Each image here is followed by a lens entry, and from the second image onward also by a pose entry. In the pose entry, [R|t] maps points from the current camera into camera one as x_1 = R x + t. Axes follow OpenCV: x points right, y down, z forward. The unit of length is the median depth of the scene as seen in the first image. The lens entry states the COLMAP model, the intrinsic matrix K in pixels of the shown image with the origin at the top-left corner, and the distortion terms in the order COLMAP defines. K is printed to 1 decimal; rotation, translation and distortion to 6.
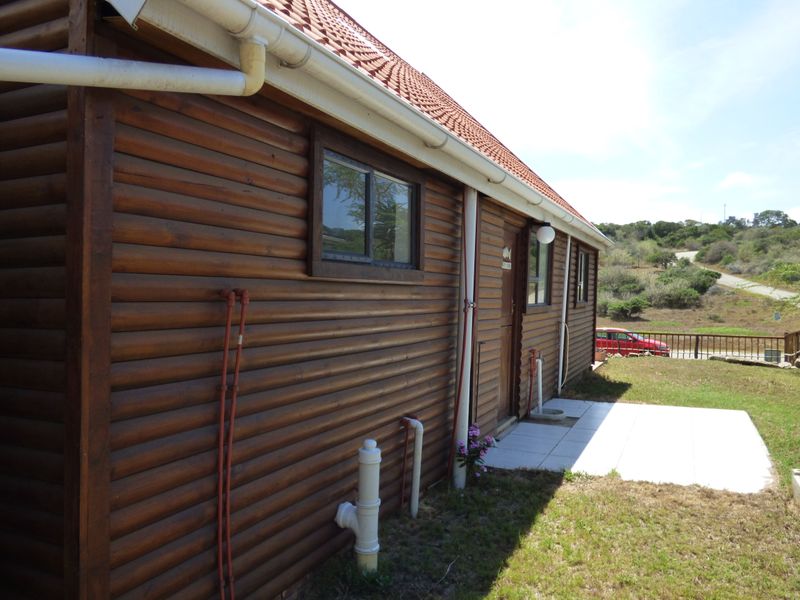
lens RADIAL K [[568.9, 0, 399.2], [0, 568.9, 299.3], [0, 0, 1]] dist [-0.026803, 0.000303]
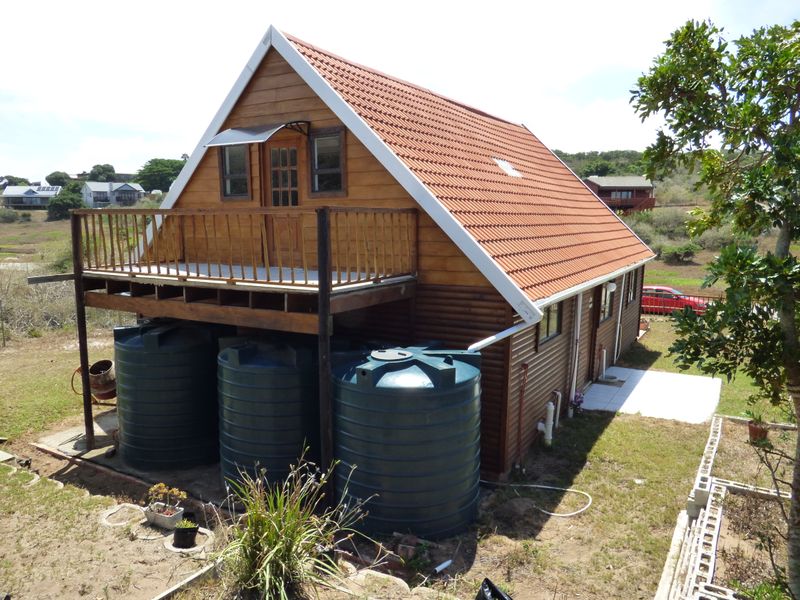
lens RADIAL K [[568.9, 0, 397.8], [0, 568.9, 297.2], [0, 0, 1]] dist [-0.026803, 0.000303]
pose [[0.996069, 0.010022, -0.088016, -0.272918], [0.001870, 0.990978, 0.134008, -0.322932], [0.088565, -0.133646, 0.987064, -0.890615]]
